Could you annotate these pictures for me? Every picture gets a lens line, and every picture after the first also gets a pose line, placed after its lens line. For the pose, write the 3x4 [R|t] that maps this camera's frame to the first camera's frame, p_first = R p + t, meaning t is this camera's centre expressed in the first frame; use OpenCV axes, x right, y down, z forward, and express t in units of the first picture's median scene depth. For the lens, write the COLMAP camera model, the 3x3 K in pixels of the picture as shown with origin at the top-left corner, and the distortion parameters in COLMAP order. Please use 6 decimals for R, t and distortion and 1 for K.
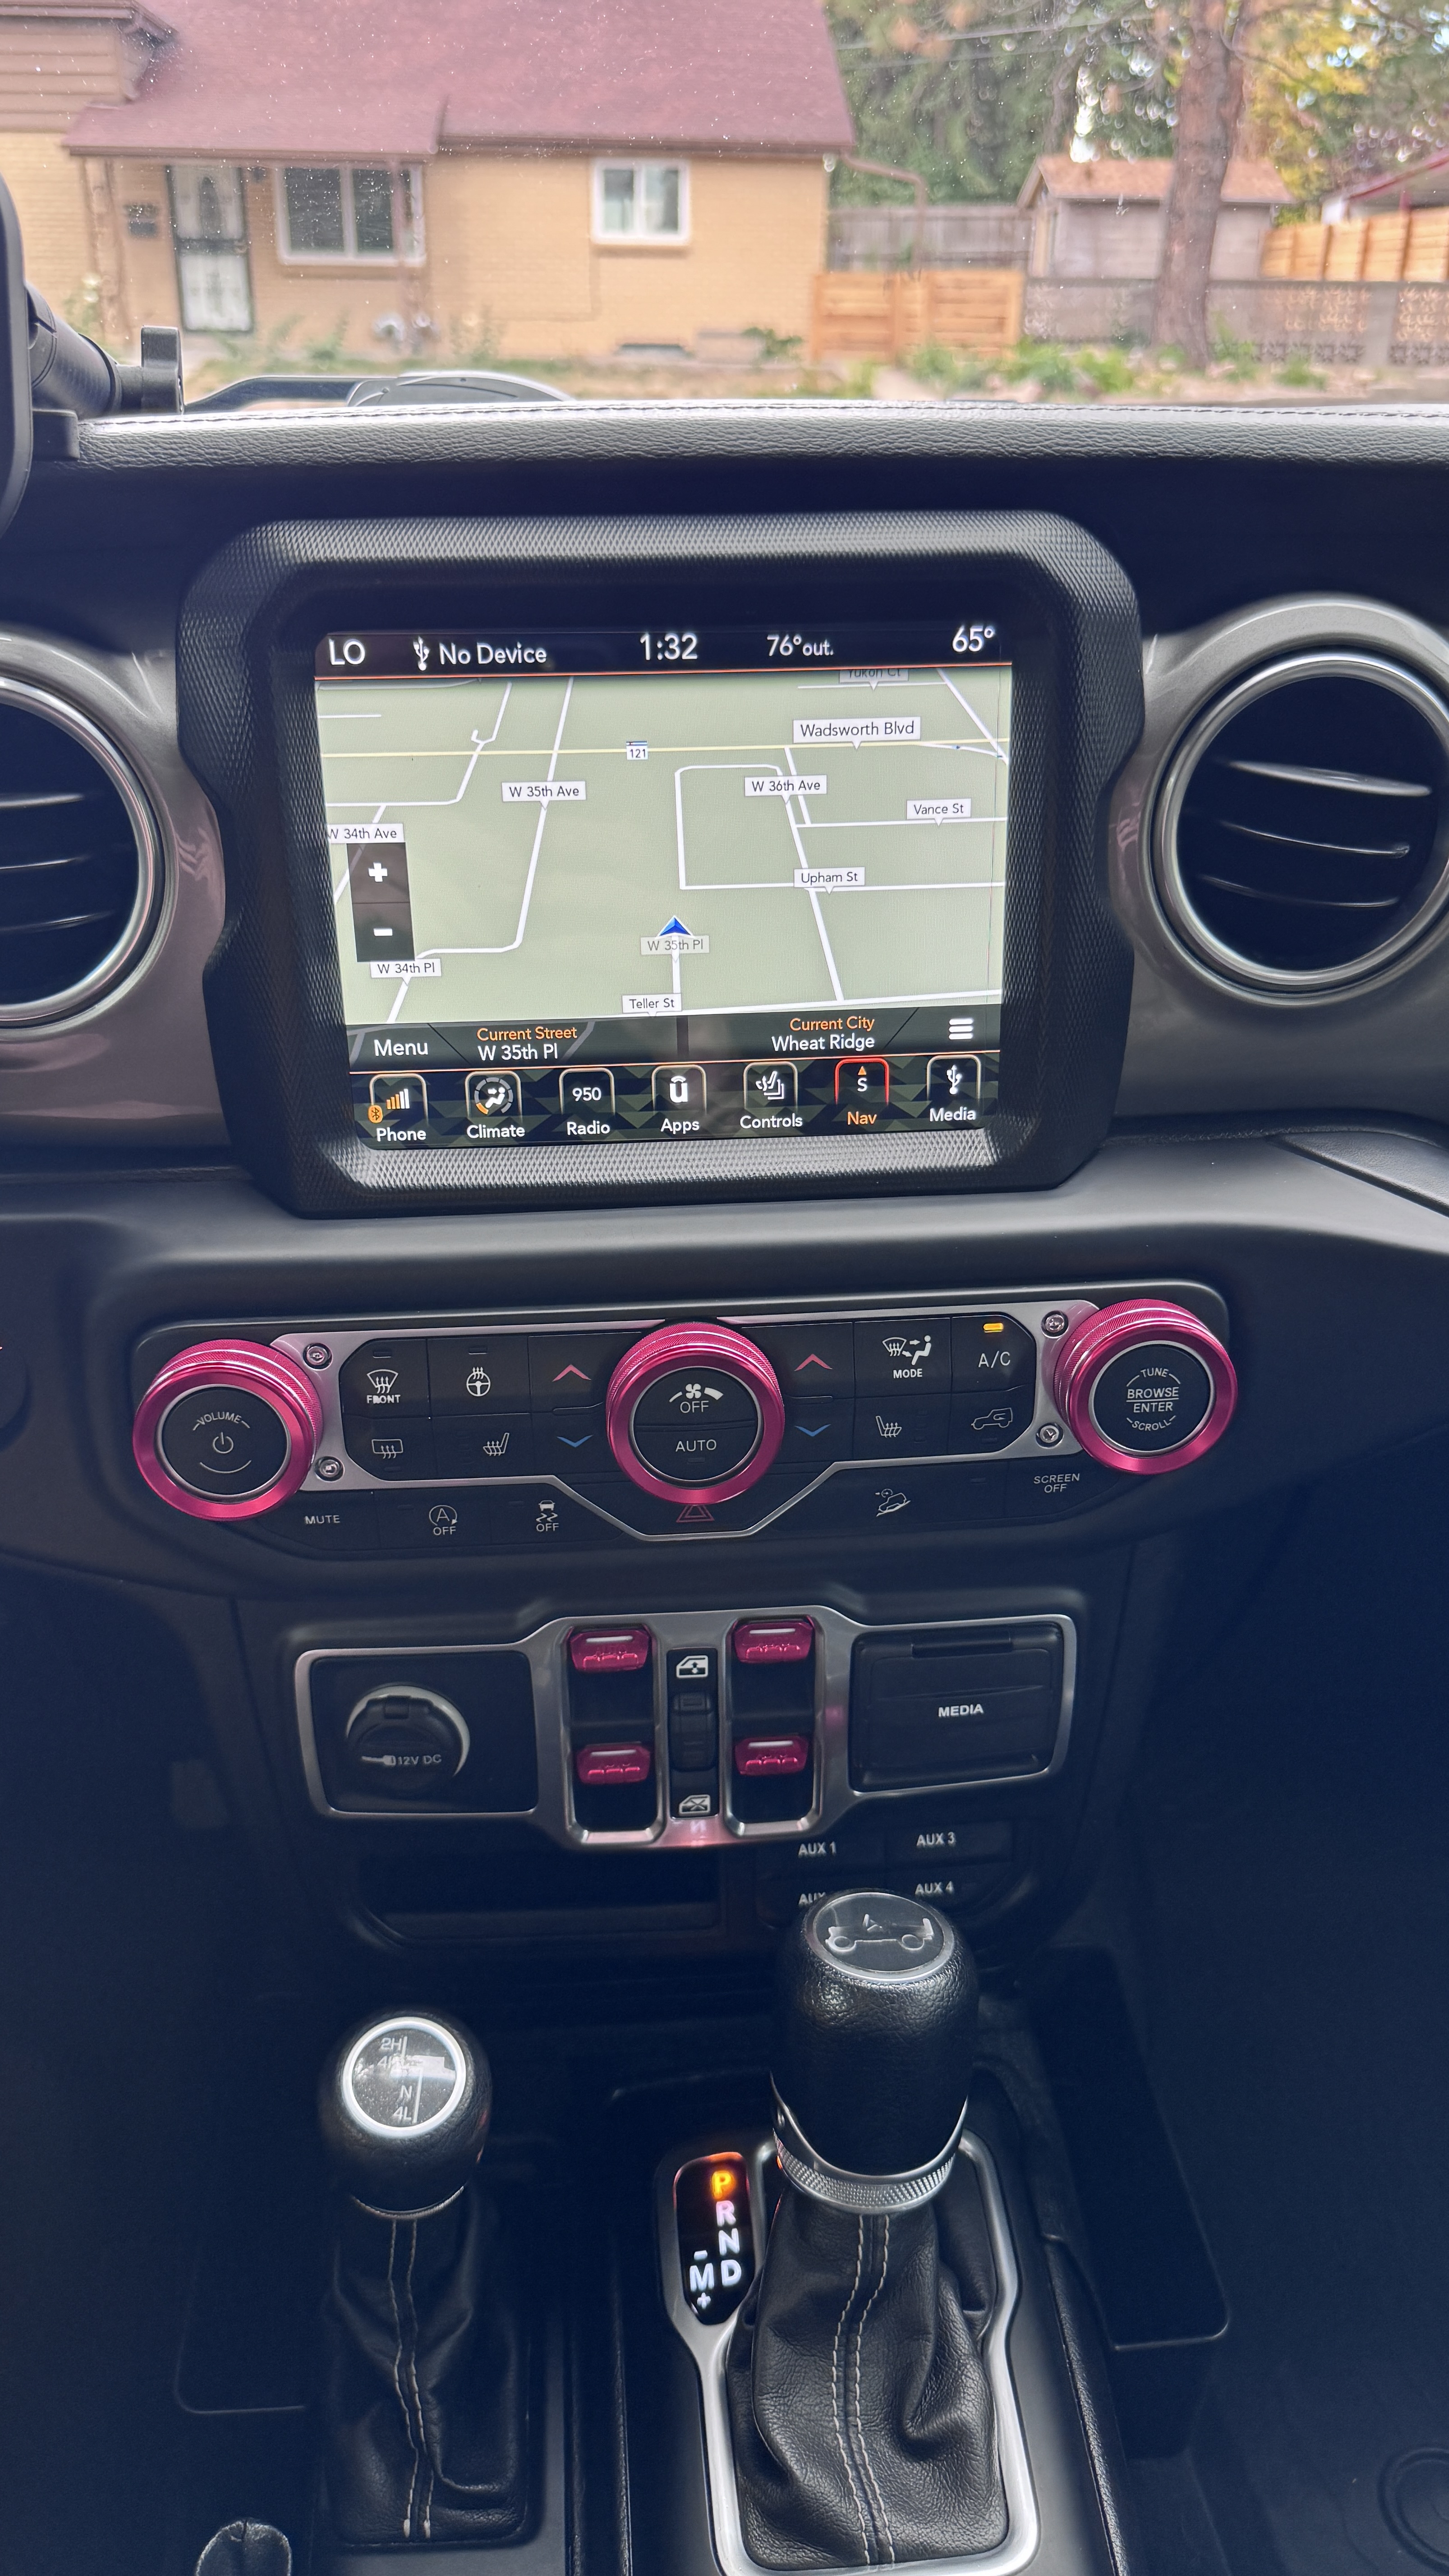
lens RADIAL K [[1811.1, 0, 731.0], [0, 1811.1, 1300.5], [0, 0, 1]] dist [0.036176, -0.054291]
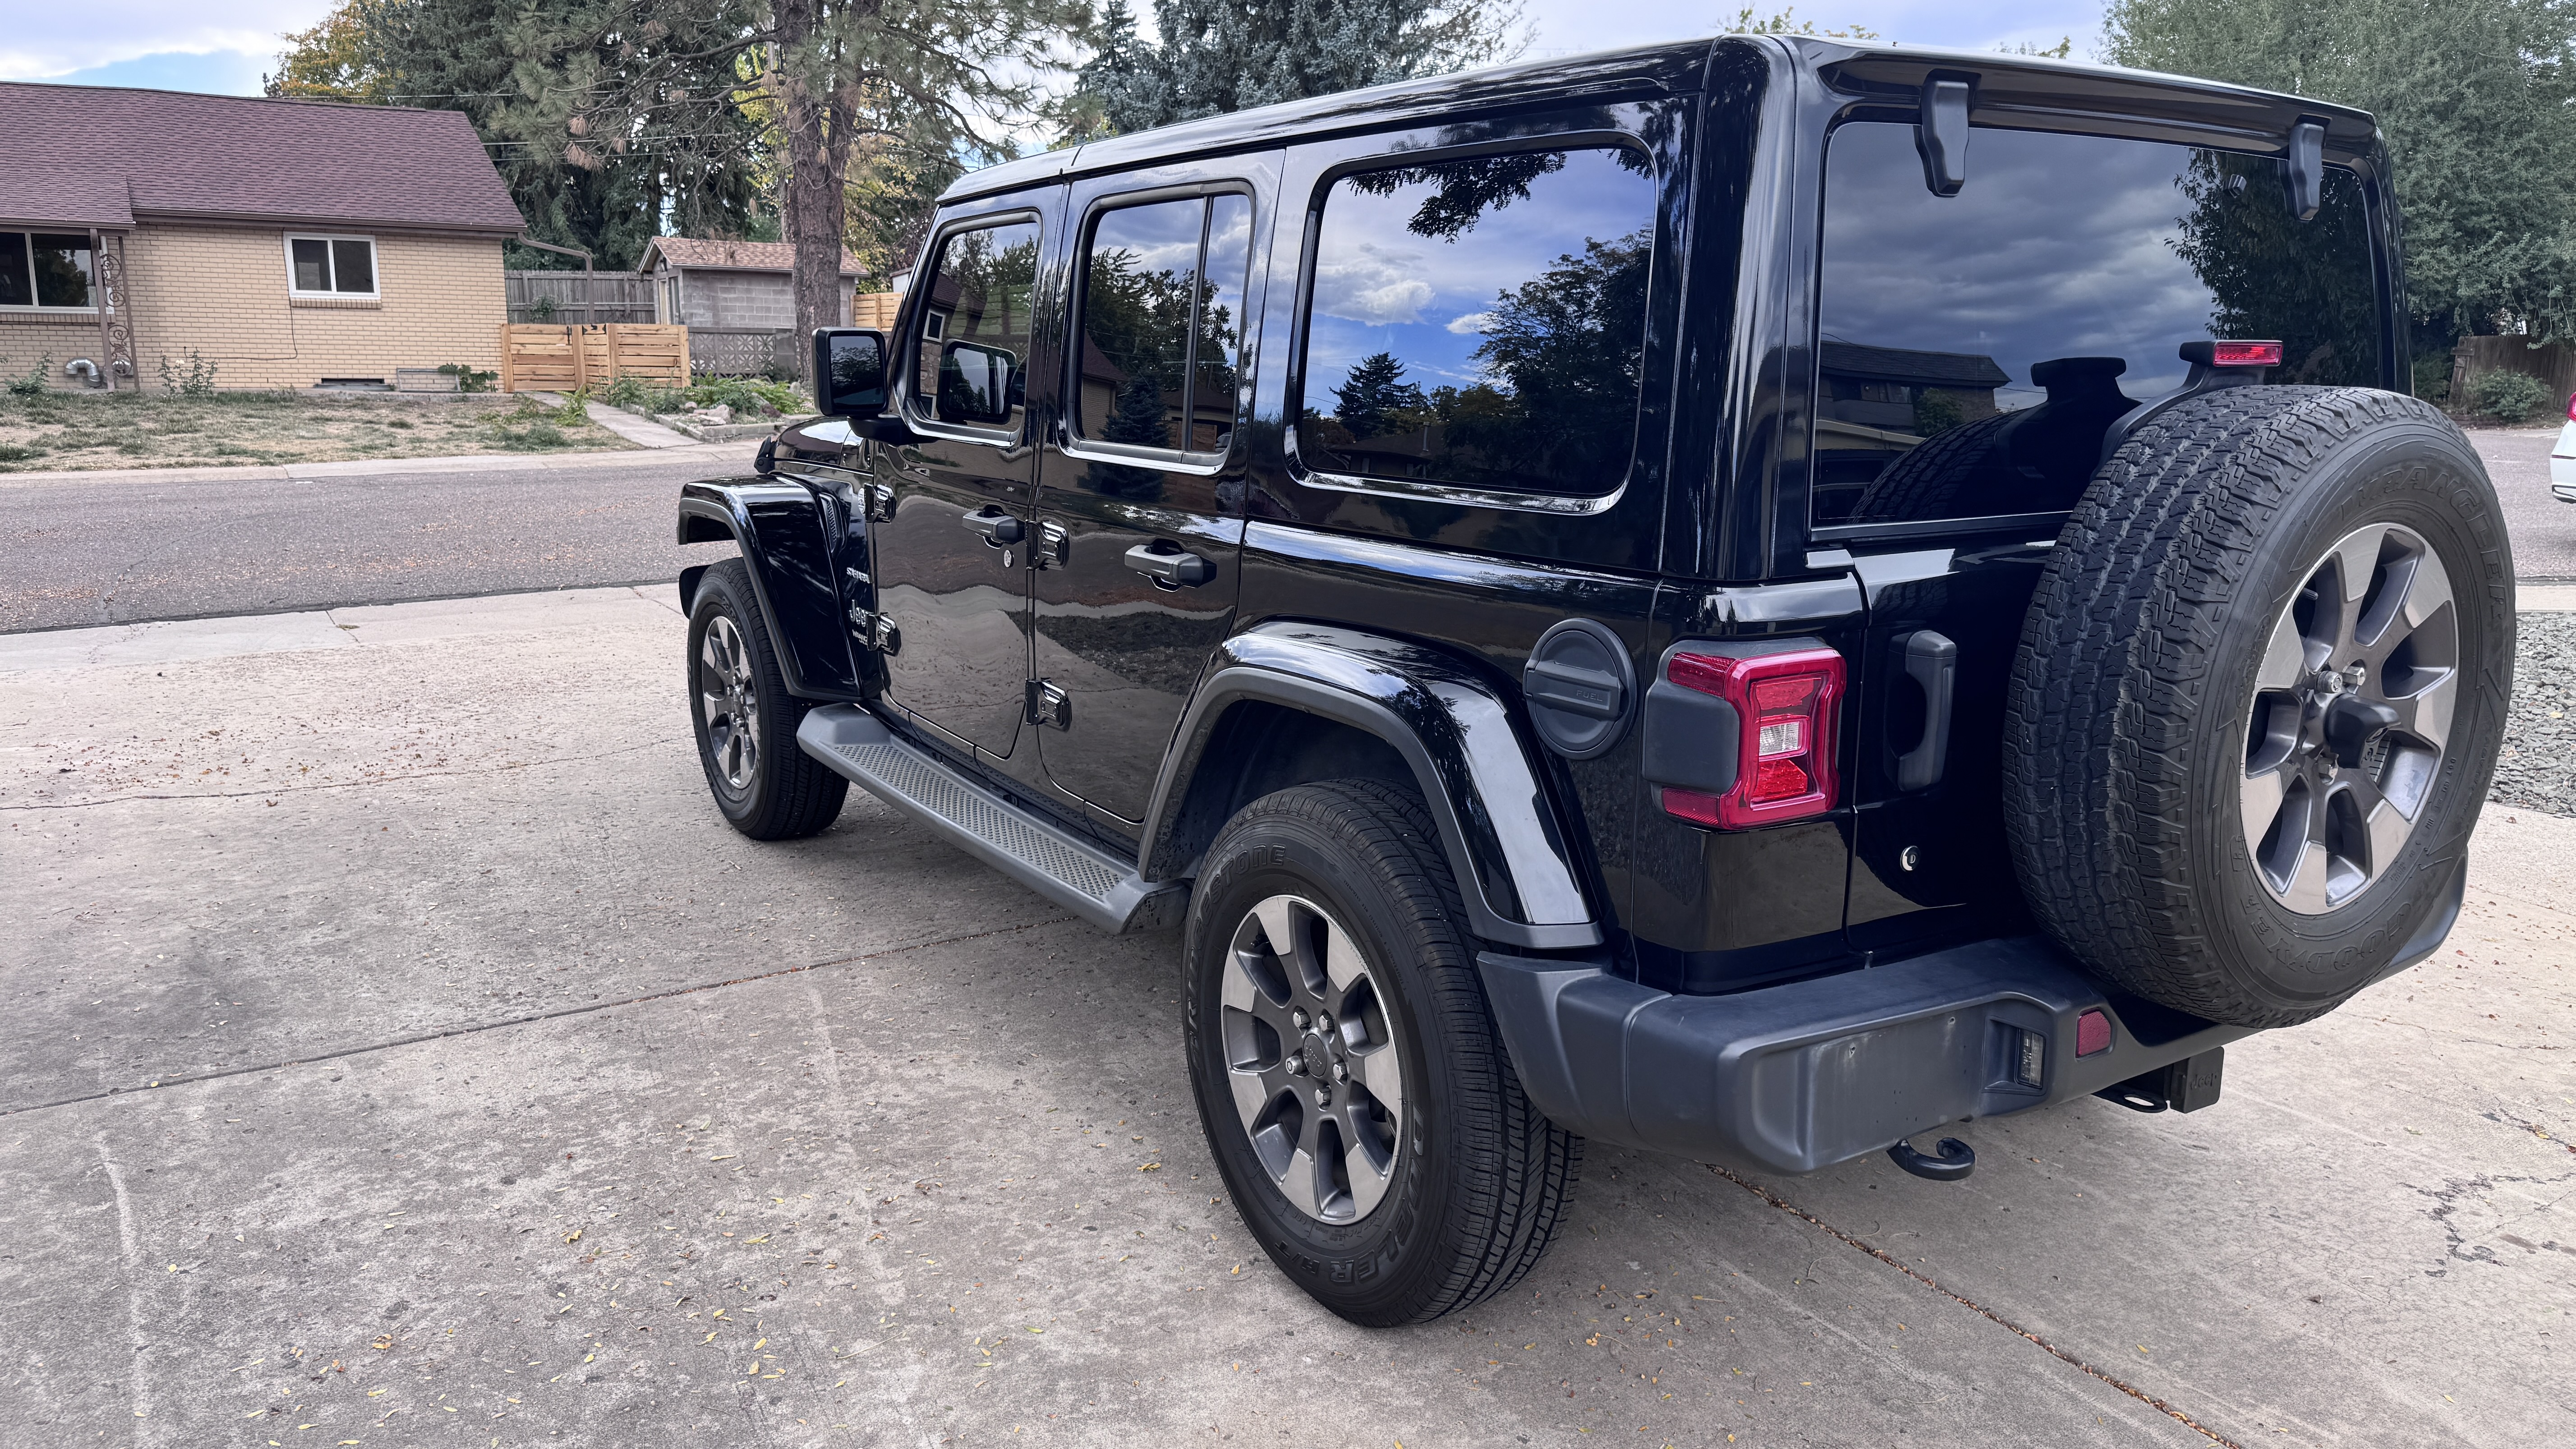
lens RADIAL K [[1811.1, 0, 1280.1], [0, 1811.1, 726.8], [0, 0, 1]] dist [0.036176, -0.054291]
pose [[0.879598, -0.096509, 0.465825, -0.131112], [0.227682, 0.945176, -0.234101, 0.115900], [-0.417694, 0.311975, 0.853348, -0.212893]]
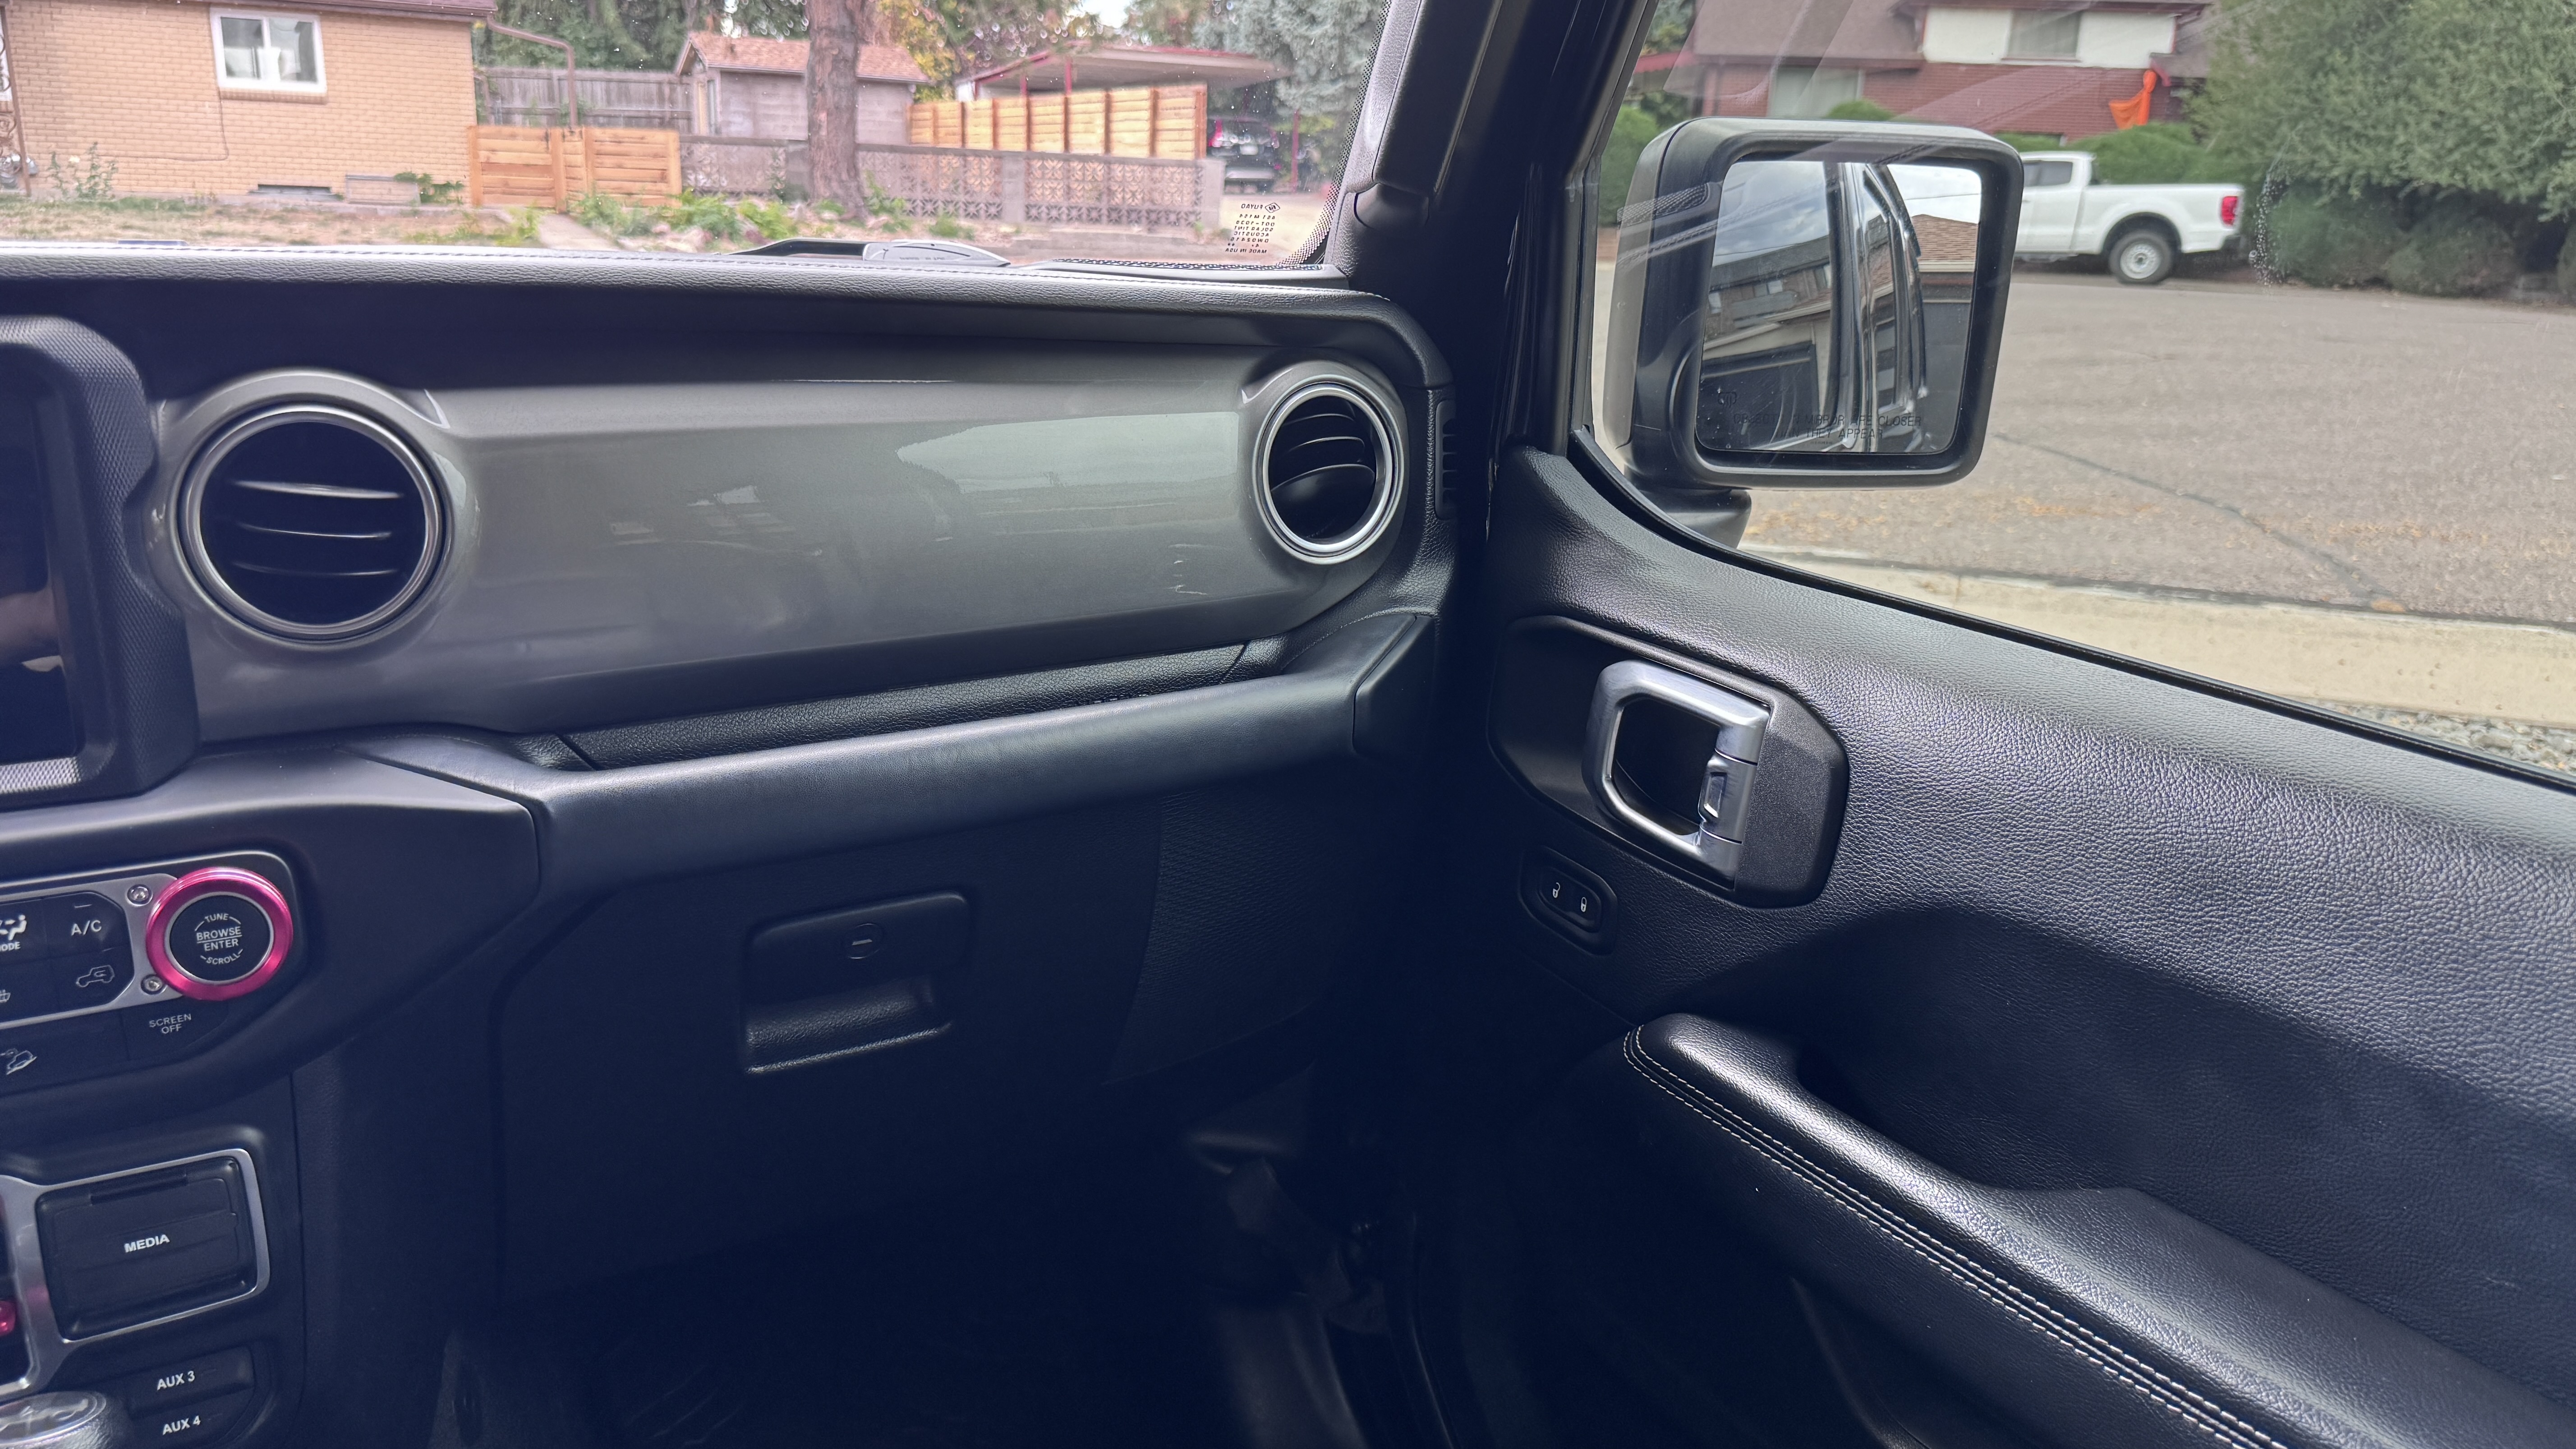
lens RADIAL K [[1811.1, 0, 1274.2], [0, 1811.1, 738.7], [0, 0, 1]] dist [0.036176, -0.054291]
pose [[0.908081, -0.098296, 0.407095, 0.011918], [0.175138, 0.972115, -0.155946, 0.007527], [-0.380414, 0.212909, 0.899975, -0.015495]]
